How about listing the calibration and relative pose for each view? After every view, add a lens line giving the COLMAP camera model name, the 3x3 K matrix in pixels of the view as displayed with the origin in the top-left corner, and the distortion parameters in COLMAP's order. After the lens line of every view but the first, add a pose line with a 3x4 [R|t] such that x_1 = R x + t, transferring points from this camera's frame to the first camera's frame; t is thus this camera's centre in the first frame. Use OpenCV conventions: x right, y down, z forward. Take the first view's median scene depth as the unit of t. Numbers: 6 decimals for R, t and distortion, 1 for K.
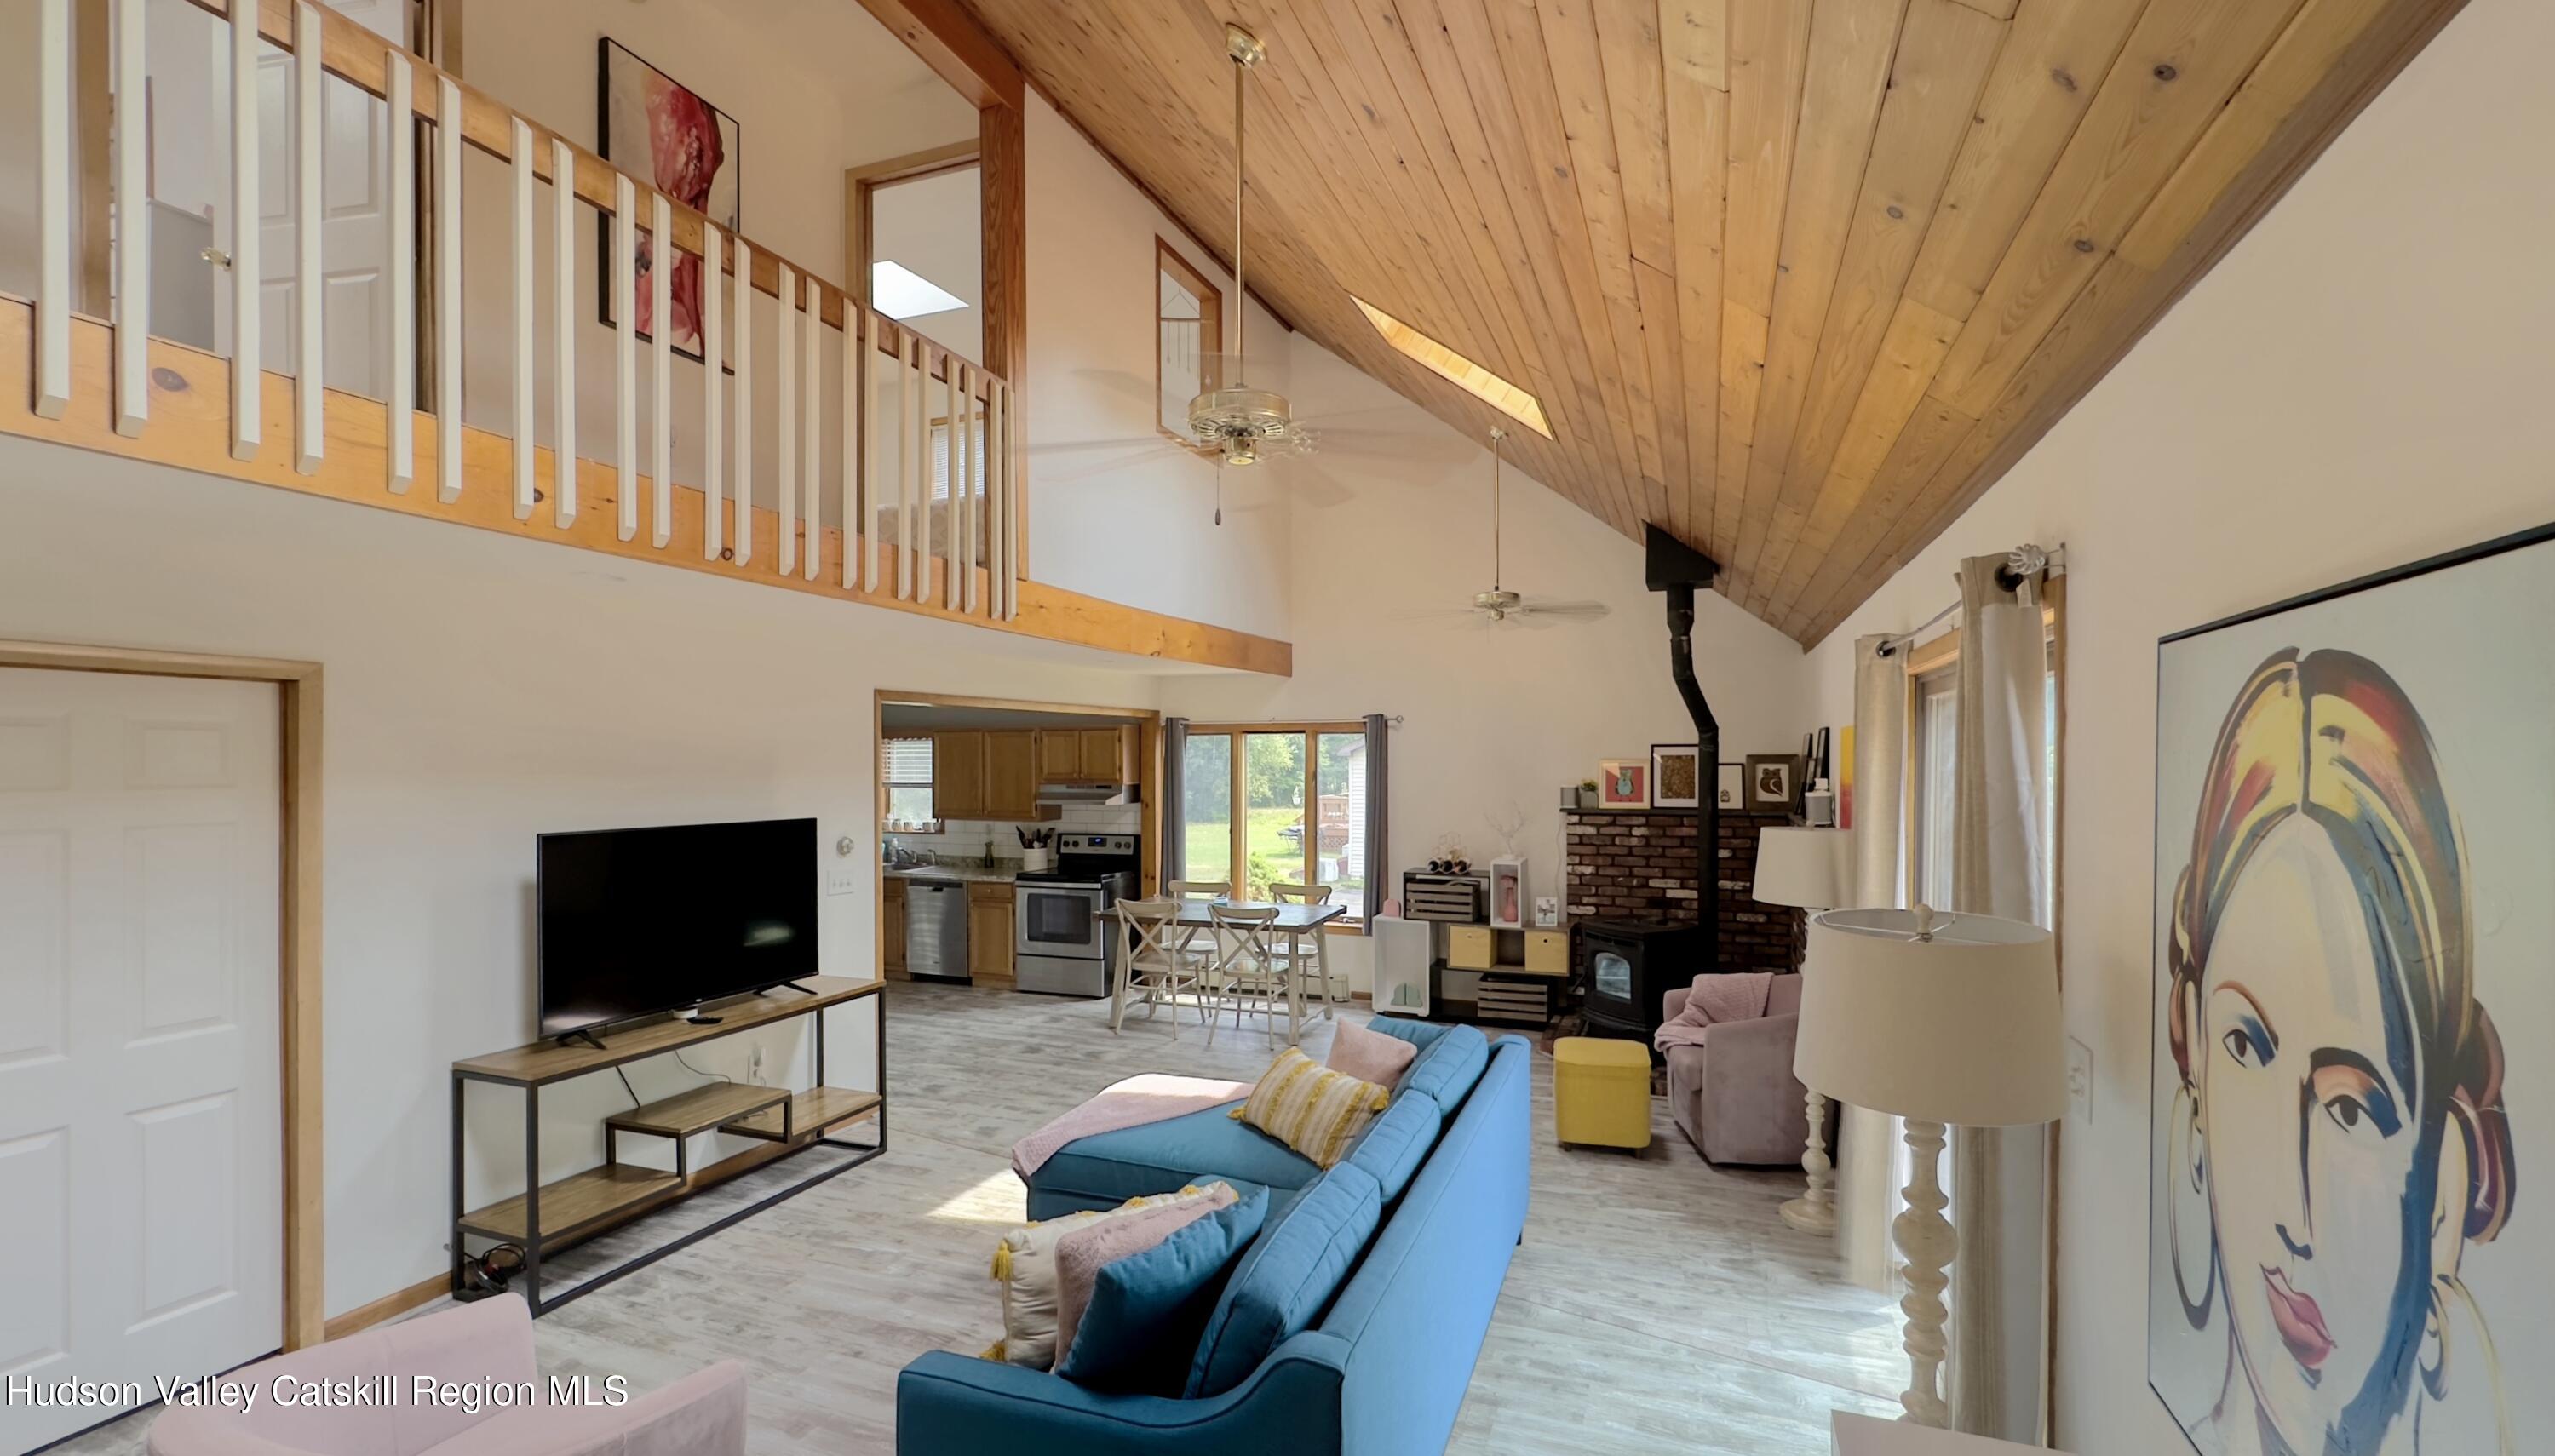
lens RADIAL K [[1011.6, 0, 1284.5], [0, 1011.6, 781.0], [0, 0, 1]] dist [0.000044, 0.000072]
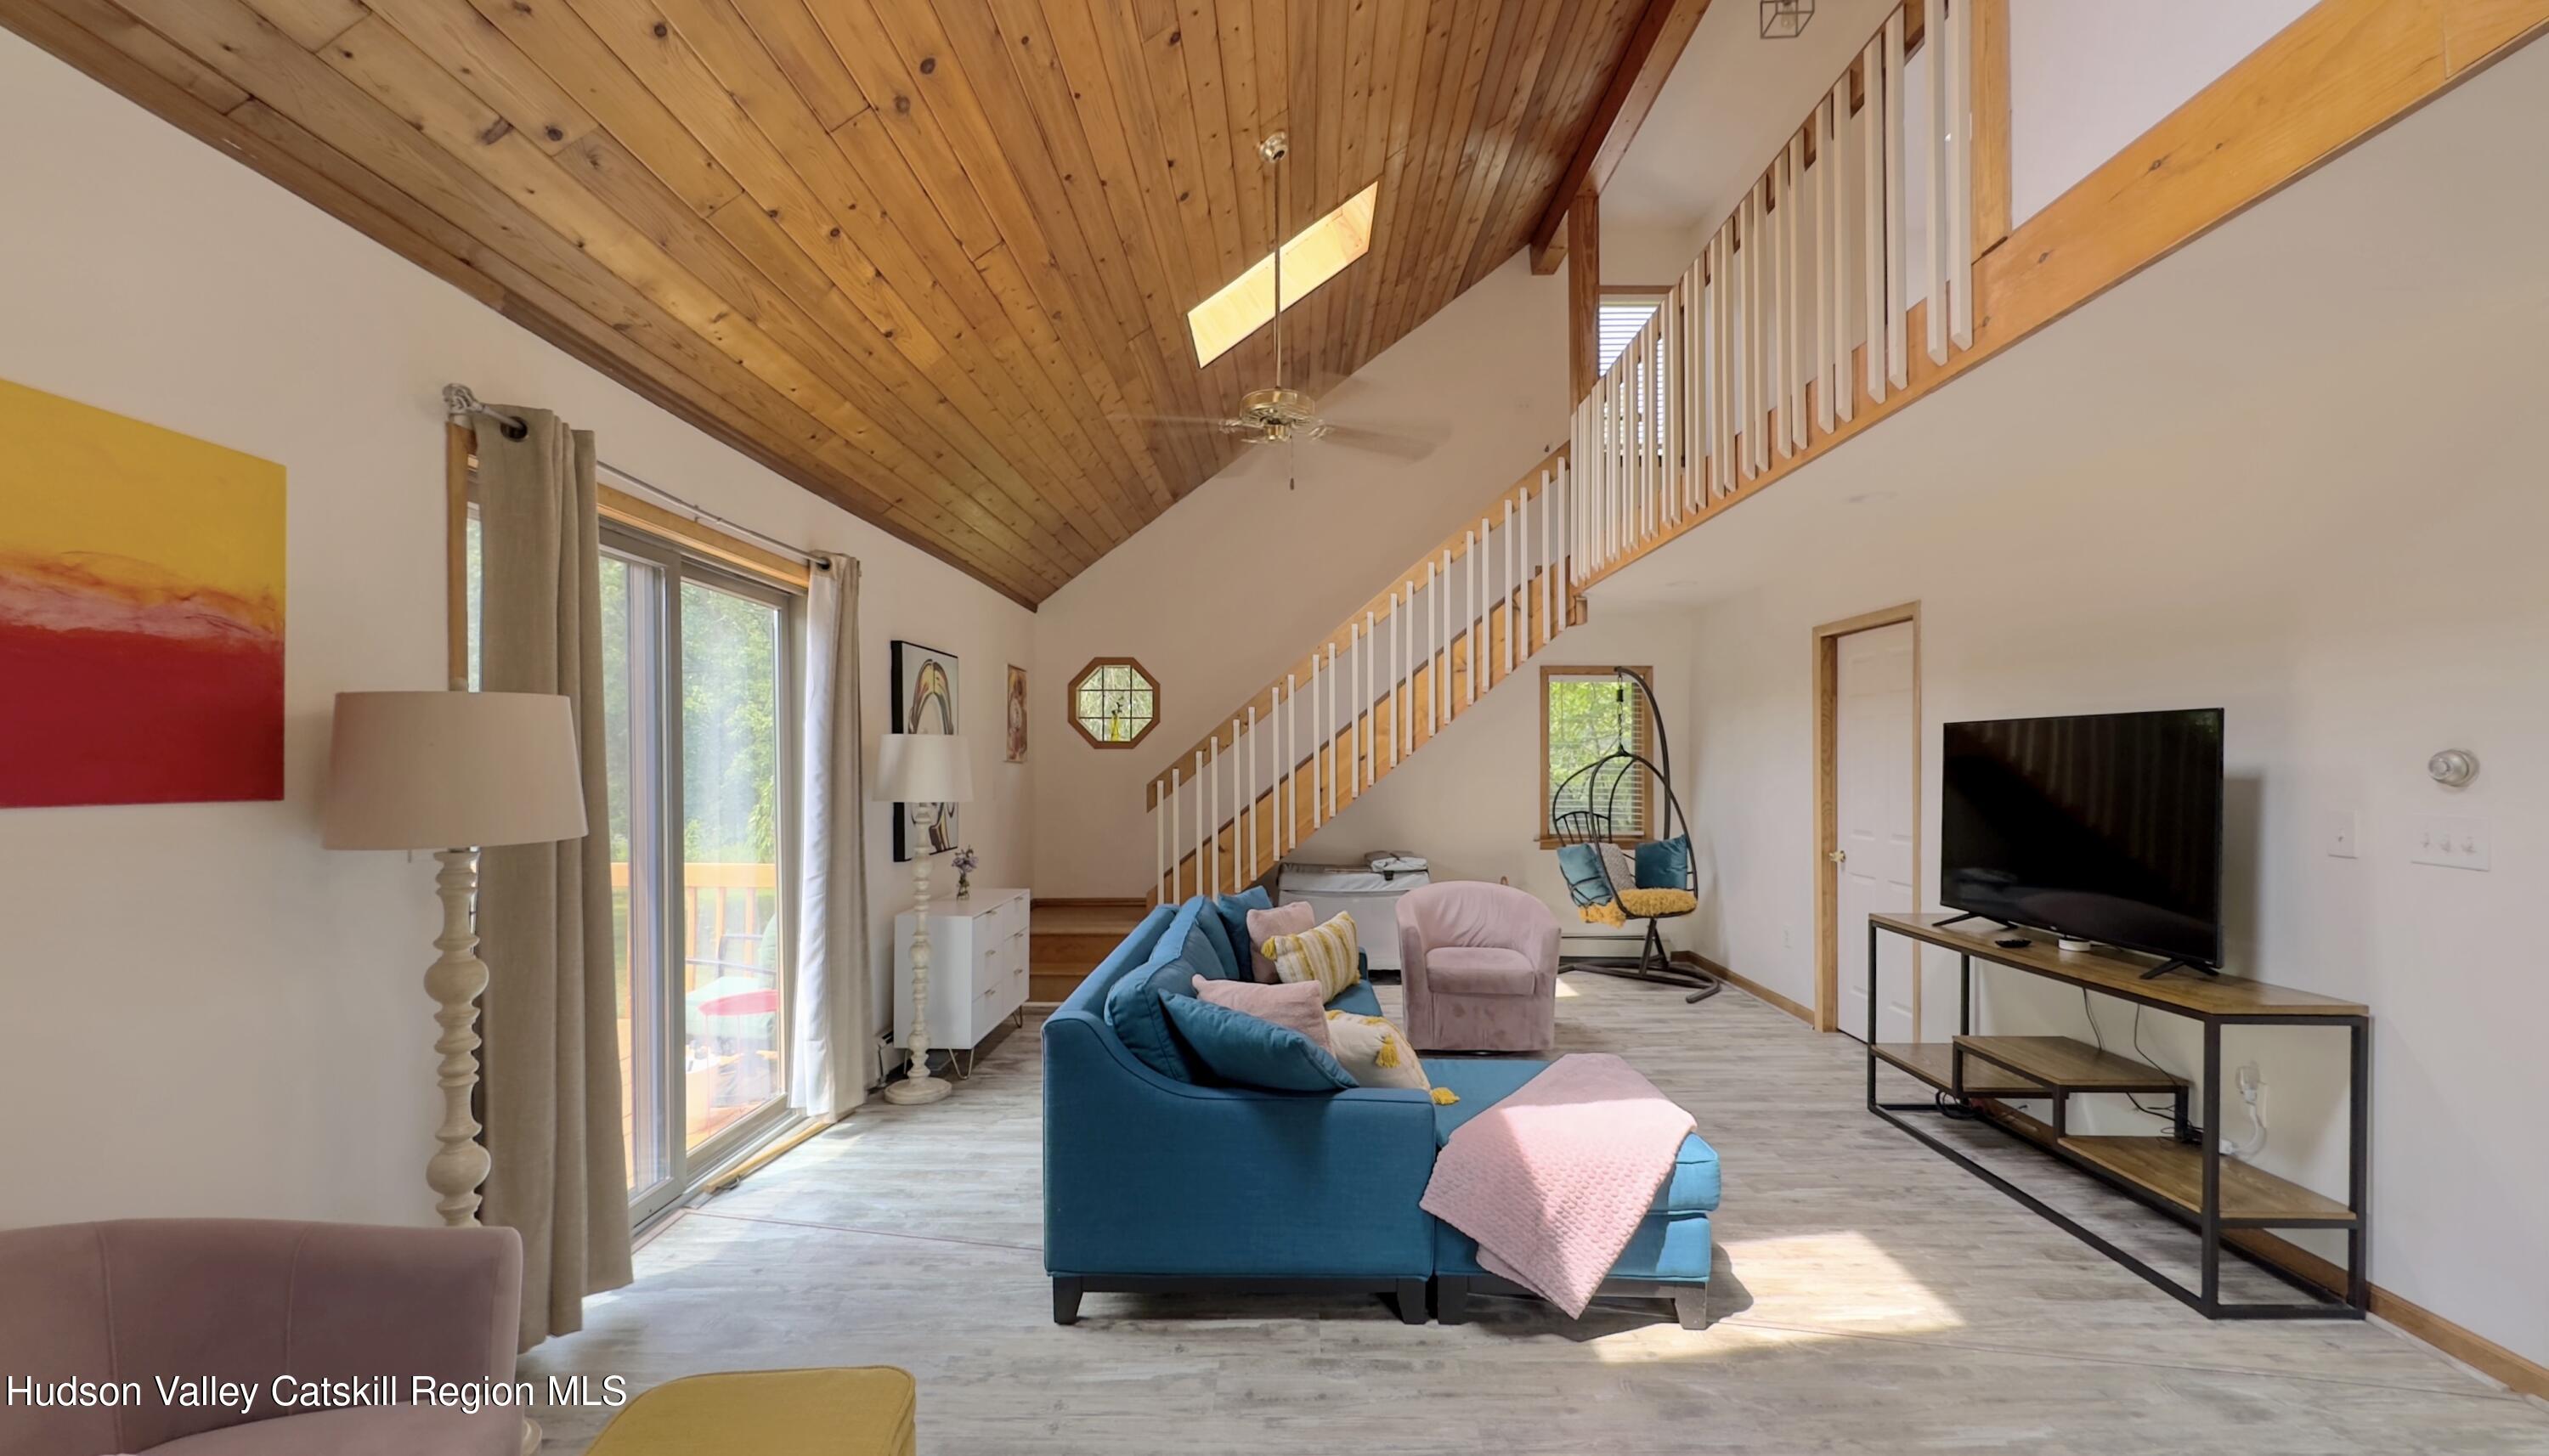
lens RADIAL K [[1009.3, 0, 1279.6], [0, 1009.3, 747.8], [0, 0, 1]] dist [0.000044, 0.000072]
pose [[-0.929412, -0.002616, -0.369034, 0.303180], [-0.003339, 0.999994, 0.001320, 0.068465], [0.369028, 0.002459, -0.929415, 1.471394]]
